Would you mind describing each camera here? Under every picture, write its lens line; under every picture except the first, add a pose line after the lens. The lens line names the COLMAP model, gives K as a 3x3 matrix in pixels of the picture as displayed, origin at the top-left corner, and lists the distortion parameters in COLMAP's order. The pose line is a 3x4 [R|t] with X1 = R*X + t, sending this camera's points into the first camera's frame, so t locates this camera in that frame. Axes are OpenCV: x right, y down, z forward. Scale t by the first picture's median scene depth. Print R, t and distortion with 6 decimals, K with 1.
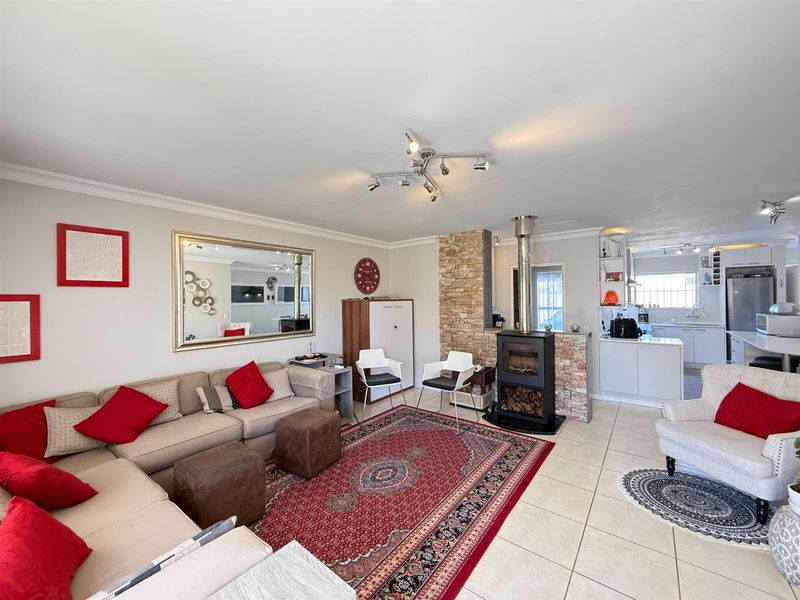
lens RADIAL K [[319.0, 0, 397.2], [0, 319.0, 299.5], [0, 0, 1]] dist [-0.003872, 0.000054]
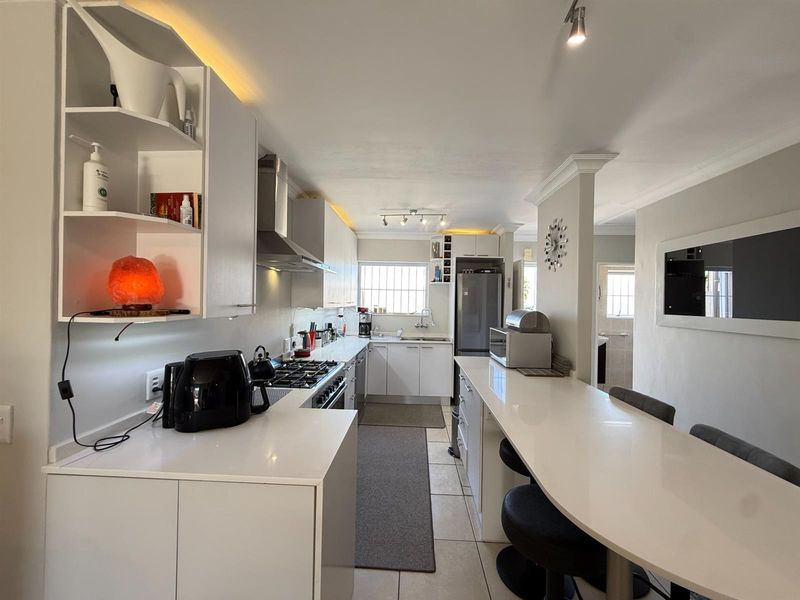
lens RADIAL K [[319.0, 0, 398.6], [0, 319.0, 299.7], [0, 0, 1]] dist [-0.003872, 0.000054]
pose [[0.812601, 0.031067, 0.581991, 0.518734], [-0.030684, 0.999474, -0.010510, 0.003734], [-0.582012, -0.009317, 0.813127, 0.496083]]
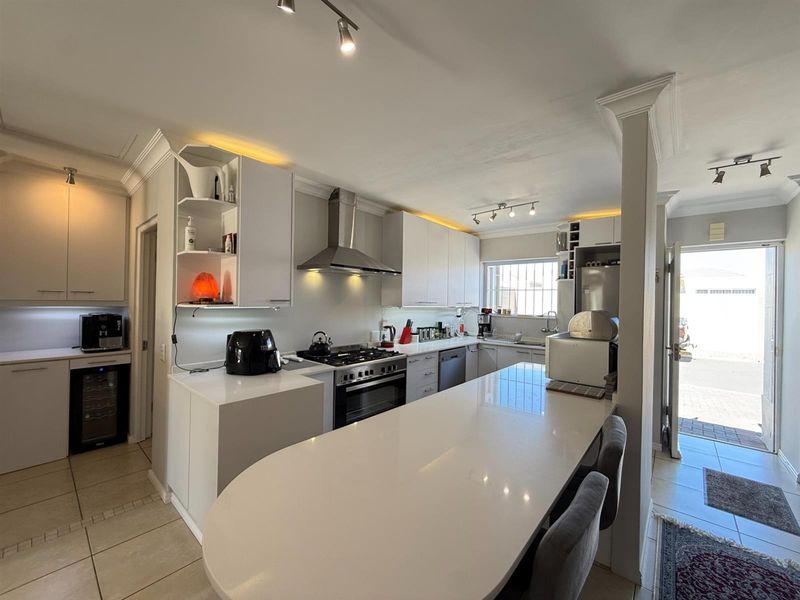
lens RADIAL K [[319.0, 0, 397.3], [0, 319.0, 298.7], [0, 0, 1]] dist [-0.003872, 0.000054]
pose [[0.998105, 0.033104, -0.051863, 0.732957], [-0.033346, 0.999437, -0.003804, 0.003966], [0.051708, 0.005526, 0.998647, 0.400506]]
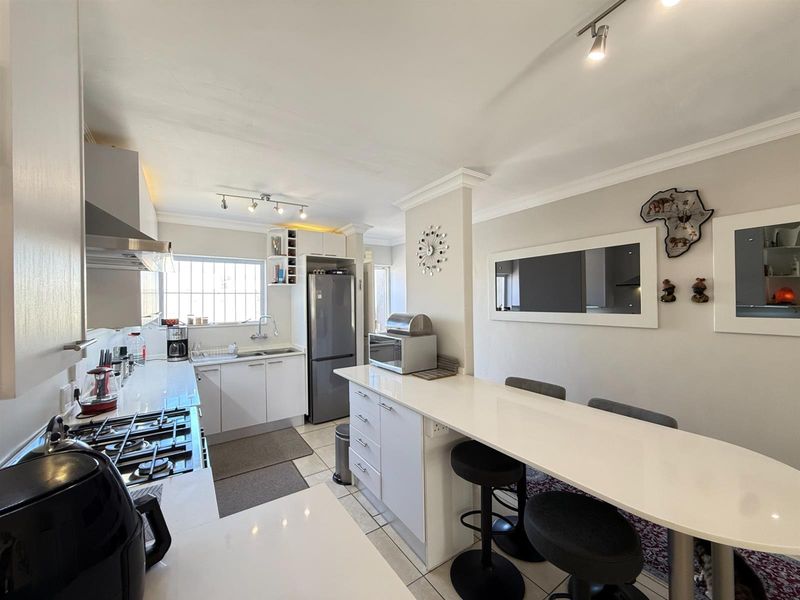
lens RADIAL K [[319.0, 0, 399.8], [0, 319.0, 299.9], [0, 0, 1]] dist [-0.003872, 0.000054]
pose [[0.303460, 0.011657, 0.952773, 0.492803], [0.008707, 0.999849, -0.015006, -0.004165], [-0.952804, 0.012849, 0.303313, 0.631810]]
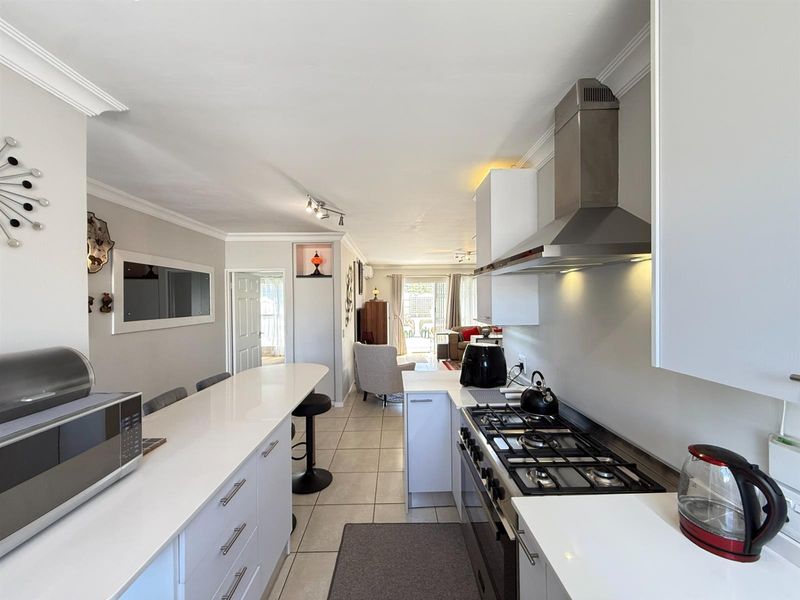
lens RADIAL K [[319.0, 0, 394.8], [0, 319.0, 298.3], [0, 0, 1]] dist [-0.003872, 0.000054]
pose [[-0.779451, 0.018221, -0.626198, 0.874966], [0.020825, 0.999778, 0.003170, -0.015508], [0.626117, -0.010570, -0.779658, 0.999829]]
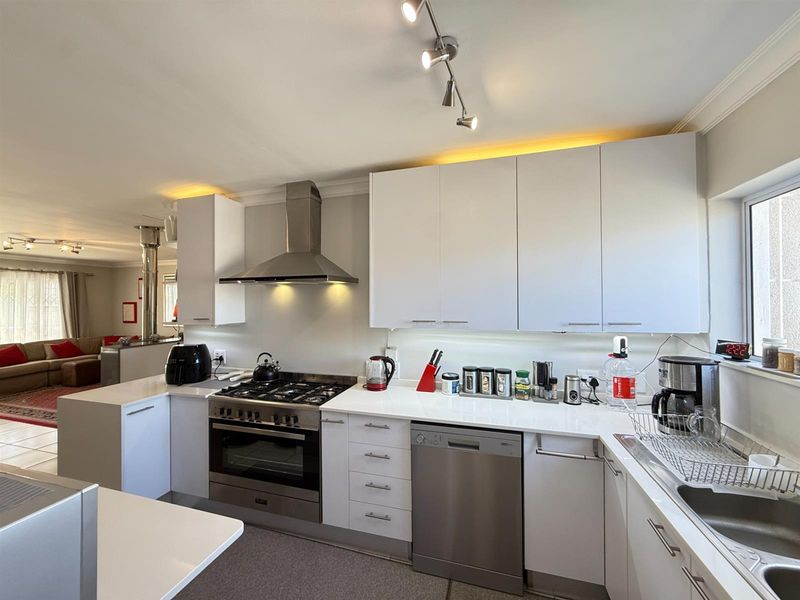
lens RADIAL K [[319.0, 0, 400.4], [0, 319.0, 298.8], [0, 0, 1]] dist [-0.003872, 0.000054]
pose [[0.371785, -0.001281, -0.928318, 1.046006], [0.001669, 0.999998, -0.000712, -0.015964], [0.928318, -0.001284, 0.371786, 0.865883]]
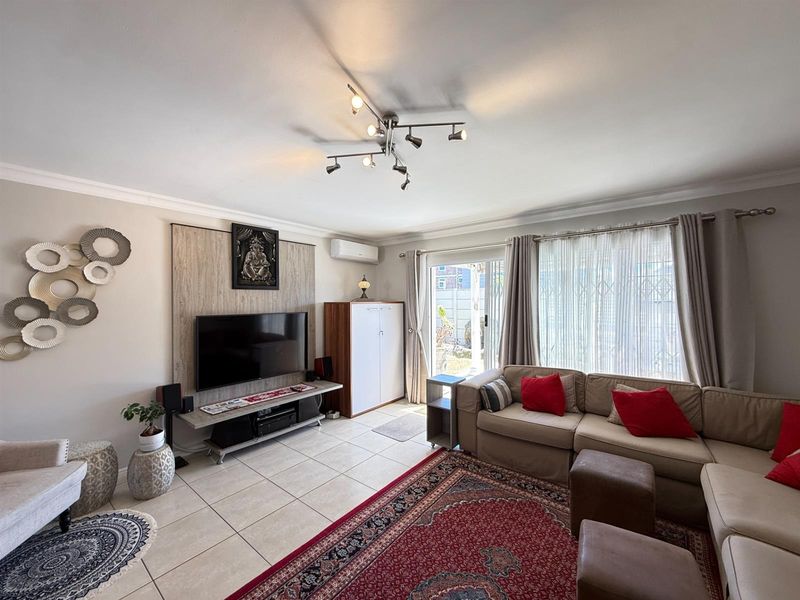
lens RADIAL K [[319.0, 0, 396.8], [0, 319.0, 300.4], [0, 0, 1]] dist [-0.003872, 0.000054]
pose [[-0.999738, 0.020918, 0.009317, 0.023022], [0.020938, 0.999779, 0.002033, -0.003171], [-0.009273, 0.002227, -0.999955, 0.663237]]
